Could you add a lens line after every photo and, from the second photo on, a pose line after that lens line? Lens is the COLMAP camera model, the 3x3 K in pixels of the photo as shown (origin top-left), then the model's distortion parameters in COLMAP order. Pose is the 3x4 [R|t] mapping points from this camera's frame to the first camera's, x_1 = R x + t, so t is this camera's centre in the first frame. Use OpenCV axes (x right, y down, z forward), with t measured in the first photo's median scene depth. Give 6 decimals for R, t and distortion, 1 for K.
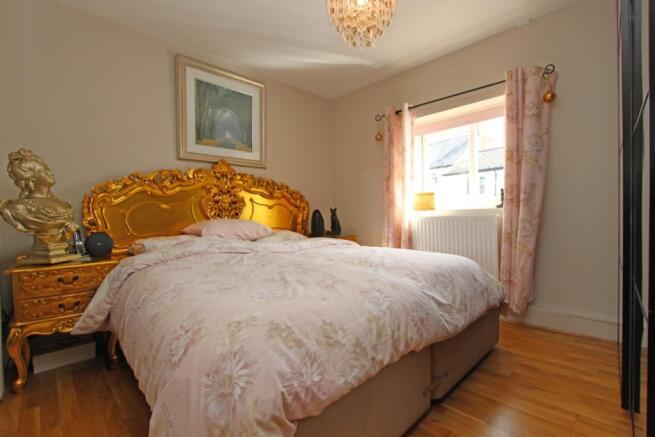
lens RADIAL K [[308.2, 0, 327.5], [0, 308.2, 218.5], [0, 0, 1]] dist [-0.000655, 0.000472]
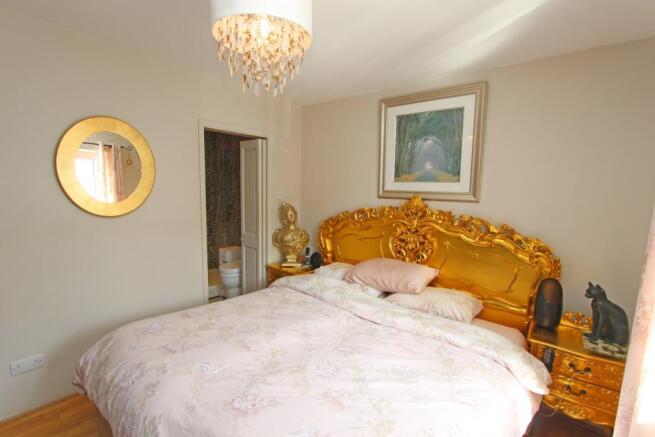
lens RADIAL K [[308.2, 0, 327.5], [0, 308.2, 218.5], [0, 0, 1]] dist [-0.000655, 0.000472]
pose [[0.084340, 0.130373, -0.987871, 0.557440], [-0.035276, 0.991173, 0.127797, -0.233559], [0.995812, 0.024070, 0.088194, 0.665895]]
